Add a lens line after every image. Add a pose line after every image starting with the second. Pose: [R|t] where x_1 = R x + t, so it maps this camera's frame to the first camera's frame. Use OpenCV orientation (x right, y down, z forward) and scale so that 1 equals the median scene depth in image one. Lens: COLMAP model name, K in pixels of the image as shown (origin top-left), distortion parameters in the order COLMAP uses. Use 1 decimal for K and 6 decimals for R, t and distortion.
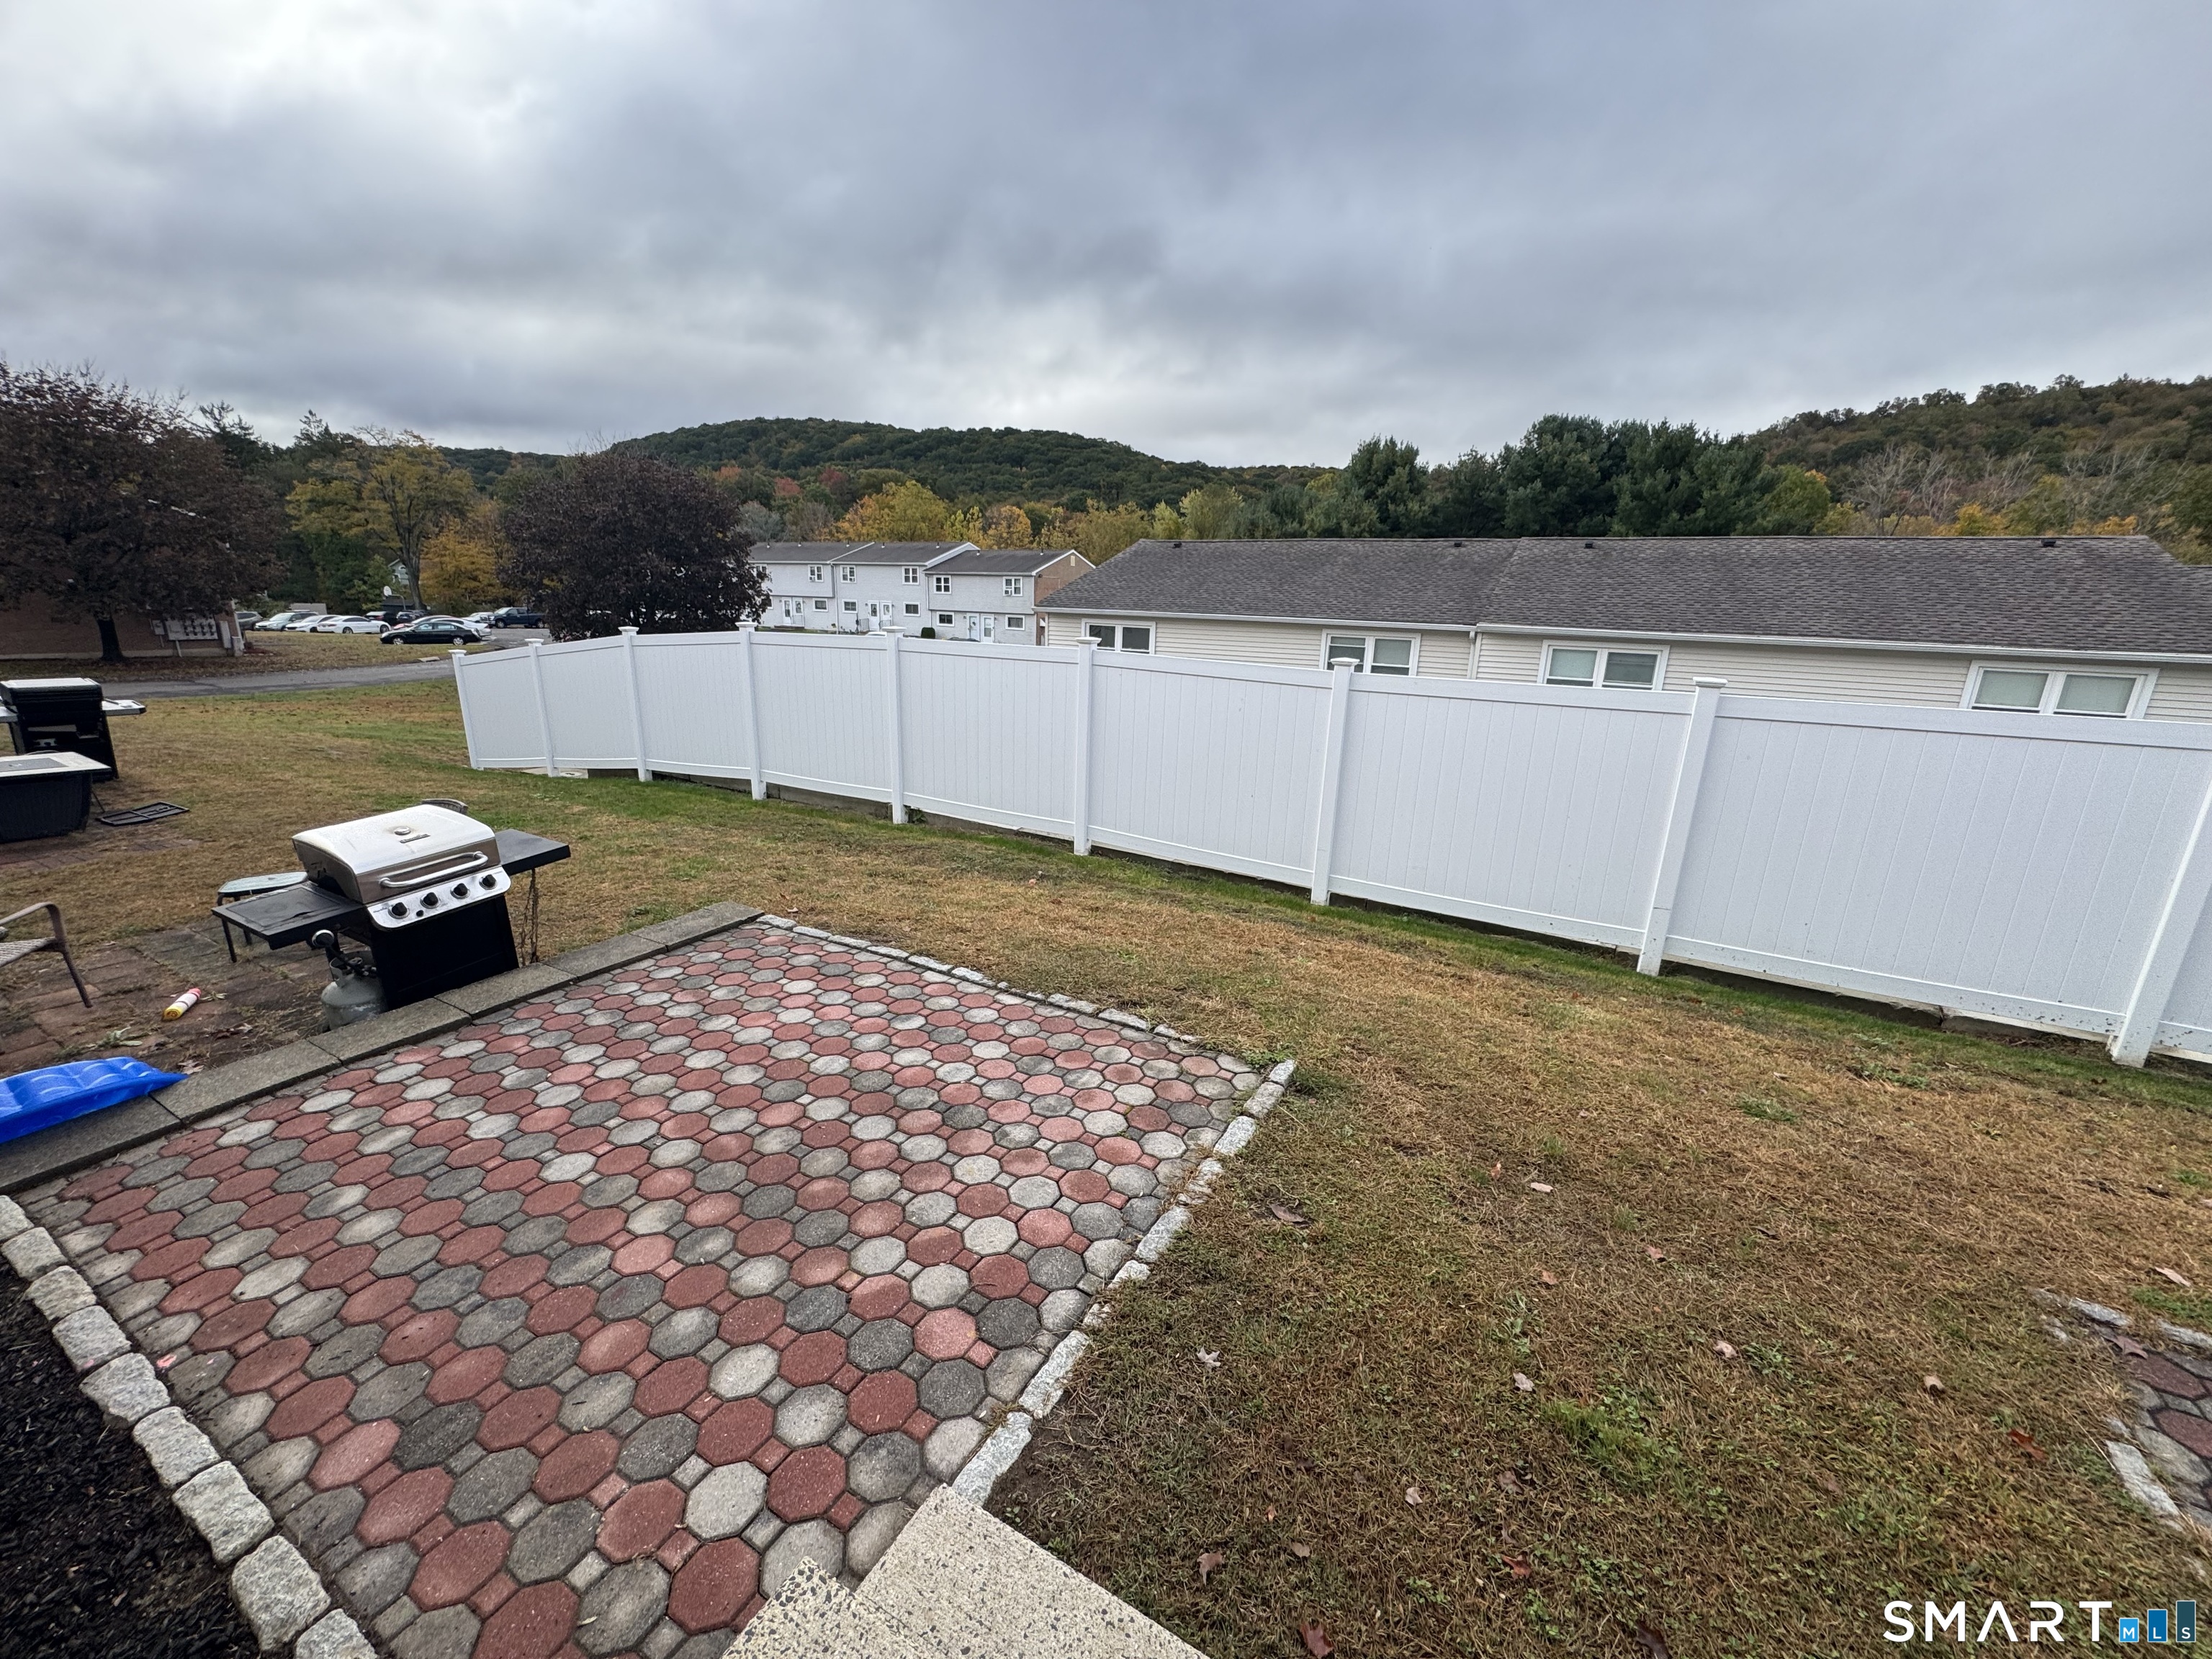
lens RADIAL K [[882.5, 0, 1098.1], [0, 882.5, 828.7], [0, 0, 1]] dist [-0.003231, -0.000422]
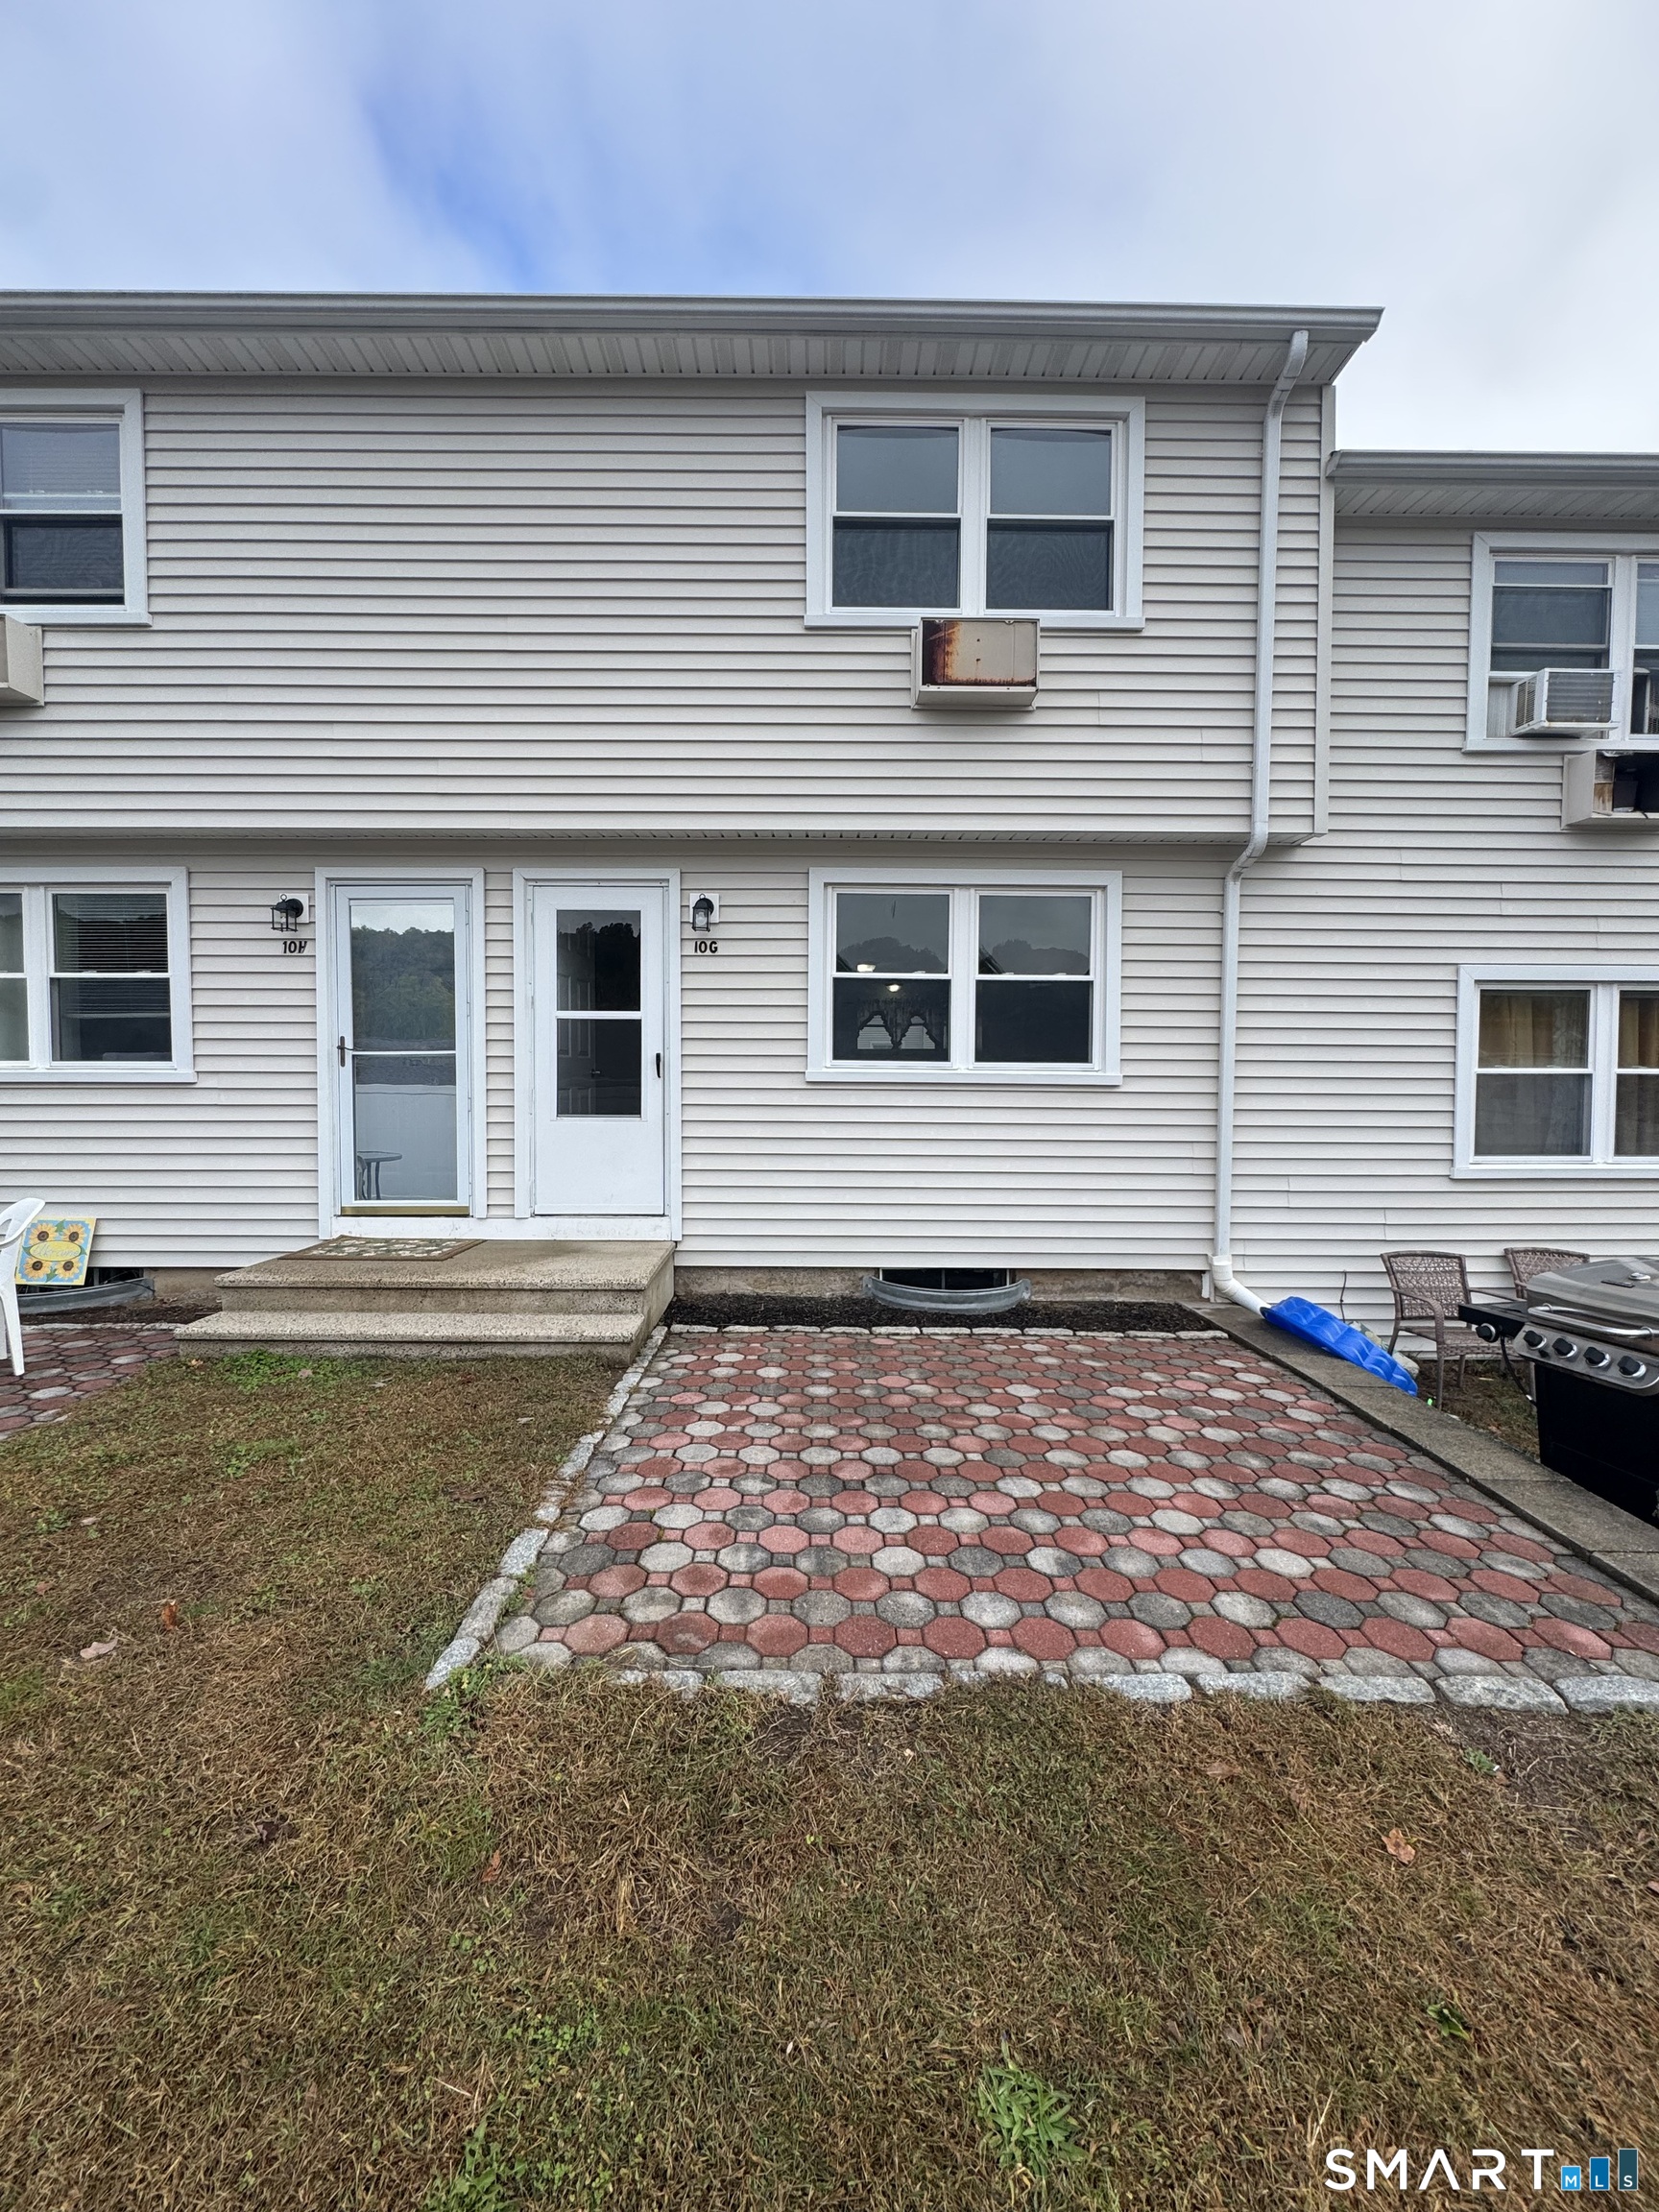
lens RADIAL K [[882.5, 0, 818.4], [0, 882.5, 1105.7], [0, 0, 1]] dist [-0.003231, -0.000422]
pose [[-0.860486, -0.008346, -0.509405, 0.339126], [-0.158530, 0.954615, 0.252149, -0.302696], [0.484181, 0.297727, -0.822756, 1.666198]]
